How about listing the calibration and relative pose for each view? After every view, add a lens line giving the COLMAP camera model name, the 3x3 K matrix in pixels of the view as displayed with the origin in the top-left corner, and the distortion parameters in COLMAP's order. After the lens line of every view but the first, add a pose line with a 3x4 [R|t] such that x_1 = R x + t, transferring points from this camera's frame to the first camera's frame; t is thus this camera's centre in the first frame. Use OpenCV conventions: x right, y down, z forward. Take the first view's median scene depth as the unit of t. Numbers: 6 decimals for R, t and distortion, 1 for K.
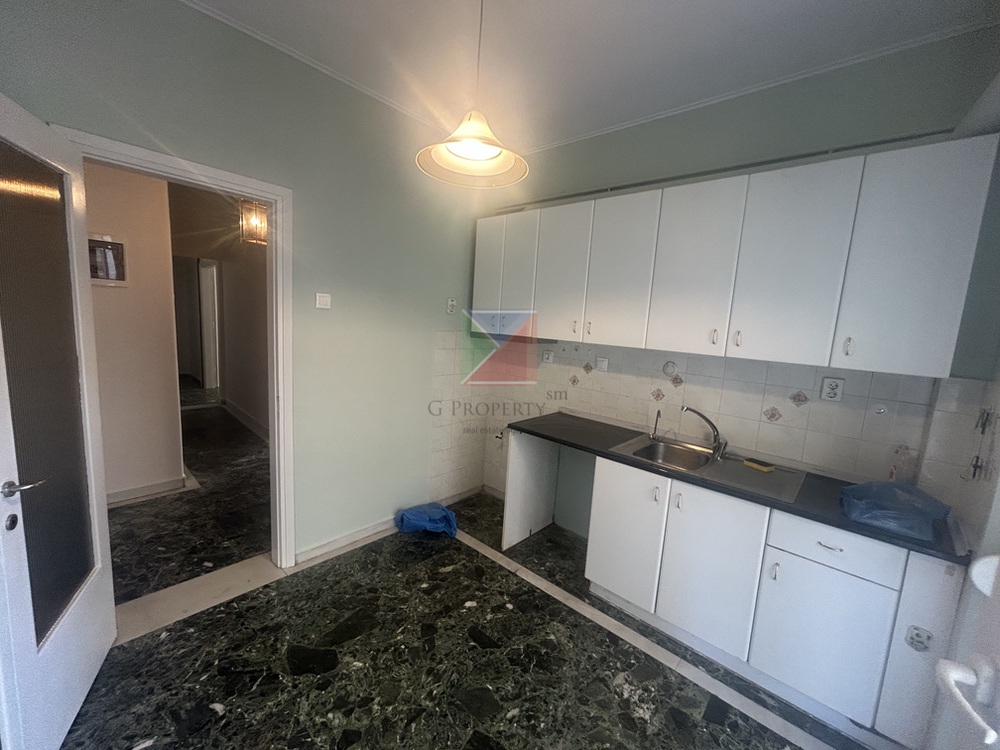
lens RADIAL K [[403.1, 0, 501.4], [0, 403.1, 371.3], [0, 0, 1]] dist [-0.000776, 0.000393]
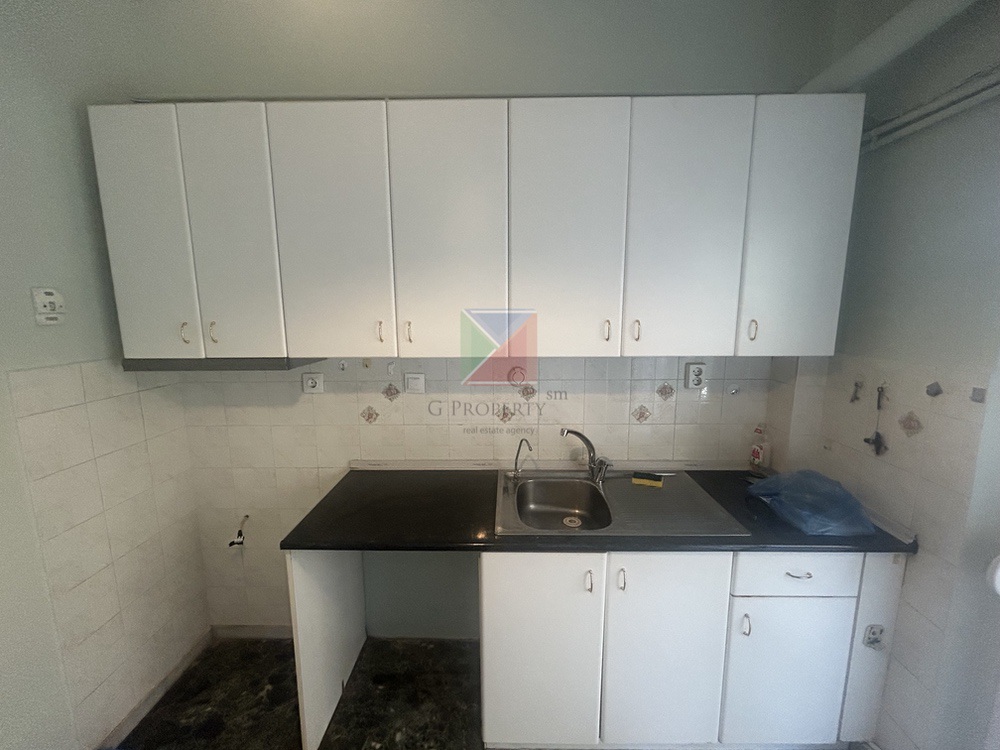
lens RADIAL K [[403.1, 0, 501.4], [0, 403.1, 371.3], [0, 0, 1]] dist [-0.000776, 0.000393]
pose [[0.748148, -0.166727, 0.642243, -0.074859], [0.139125, 0.985817, 0.093852, -0.100420], [-0.648782, 0.019137, 0.760733, 0.541628]]
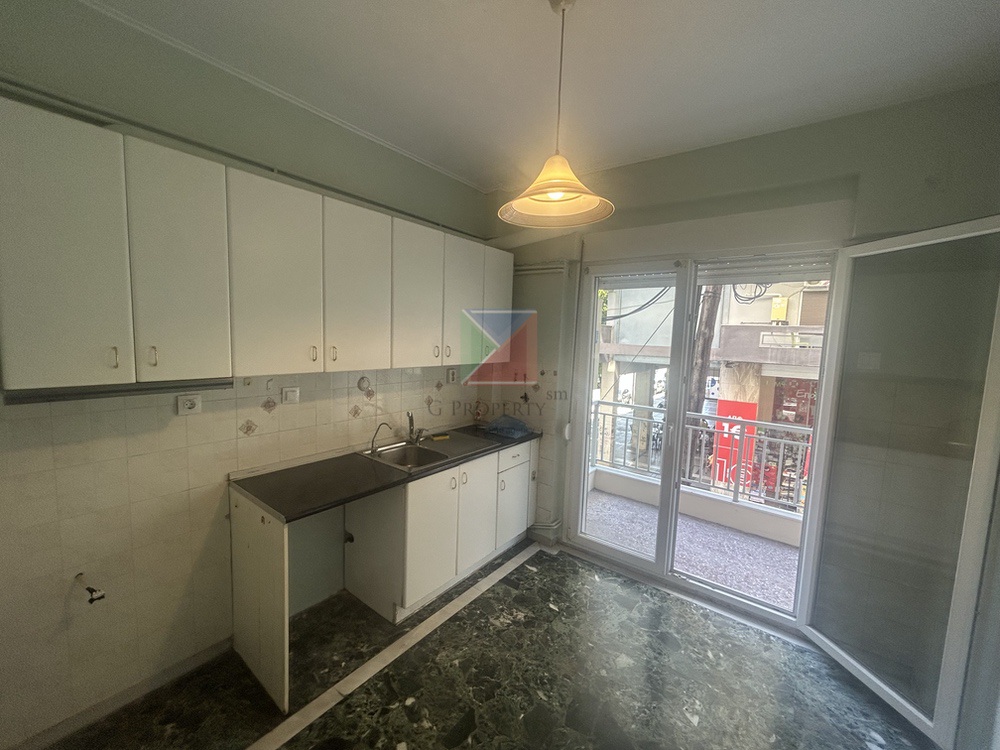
lens RADIAL K [[403.1, 0, 501.4], [0, 403.1, 371.3], [0, 0, 1]] dist [-0.000776, 0.000393]
pose [[-0.081129, -0.157814, 0.984130, -0.717513], [0.090033, 0.982188, 0.164925, -0.202846], [-0.992629, 0.101984, -0.065475, 0.822652]]
